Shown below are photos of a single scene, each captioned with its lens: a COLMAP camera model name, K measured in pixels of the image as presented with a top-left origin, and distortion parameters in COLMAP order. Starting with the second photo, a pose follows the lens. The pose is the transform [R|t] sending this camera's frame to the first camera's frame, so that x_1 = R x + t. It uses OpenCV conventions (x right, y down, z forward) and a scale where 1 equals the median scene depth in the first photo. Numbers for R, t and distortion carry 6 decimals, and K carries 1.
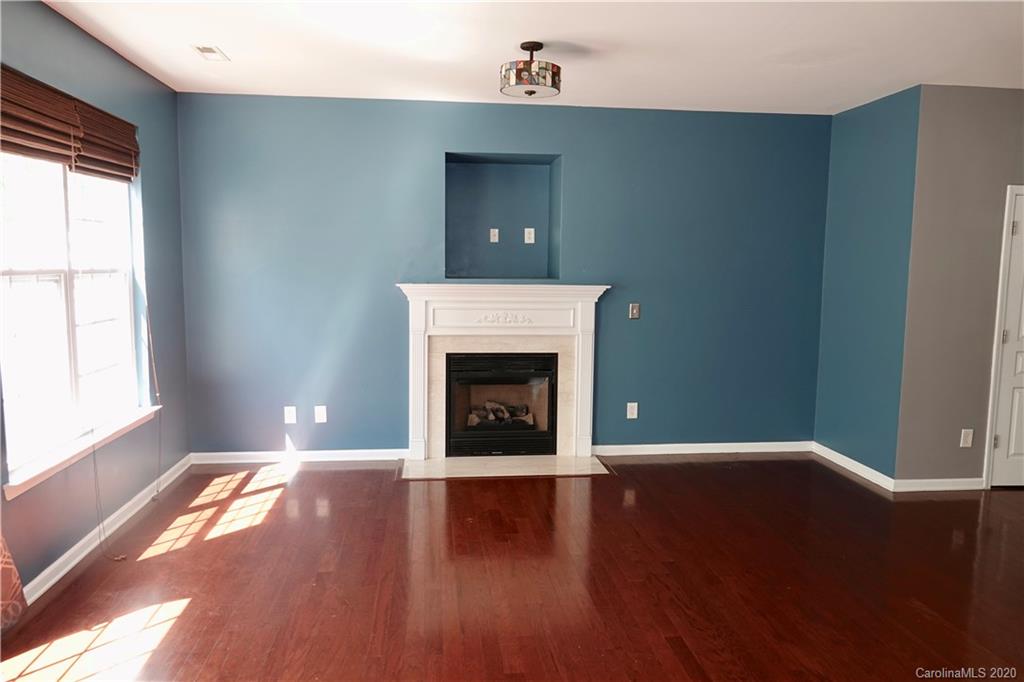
lens RADIAL K [[707.0, 0, 512.0], [0, 707.0, 341.0], [0, 0, 1]] dist [-0.004177, -0.000523]
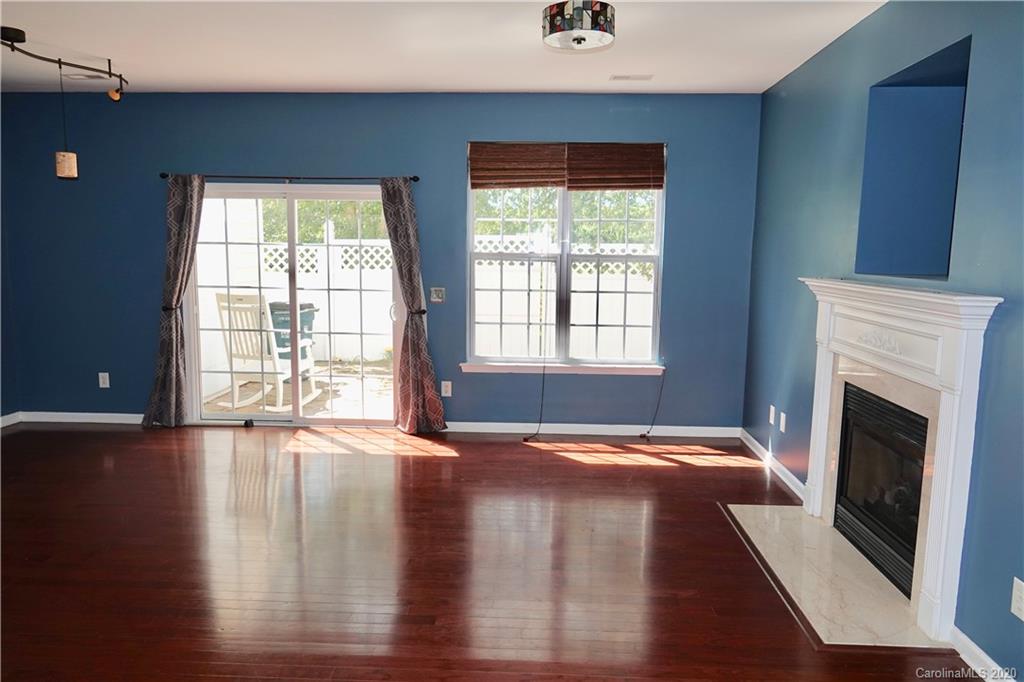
lens RADIAL K [[707.0, 0, 512.0], [0, 707.0, 341.0], [0, 0, 1]] dist [-0.004177, -0.000523]
pose [[-0.154970, 0.114315, -0.981283, 0.819507], [-0.121854, 0.983486, 0.133816, -0.094928], [0.980375, 0.140311, -0.138481, 0.986976]]
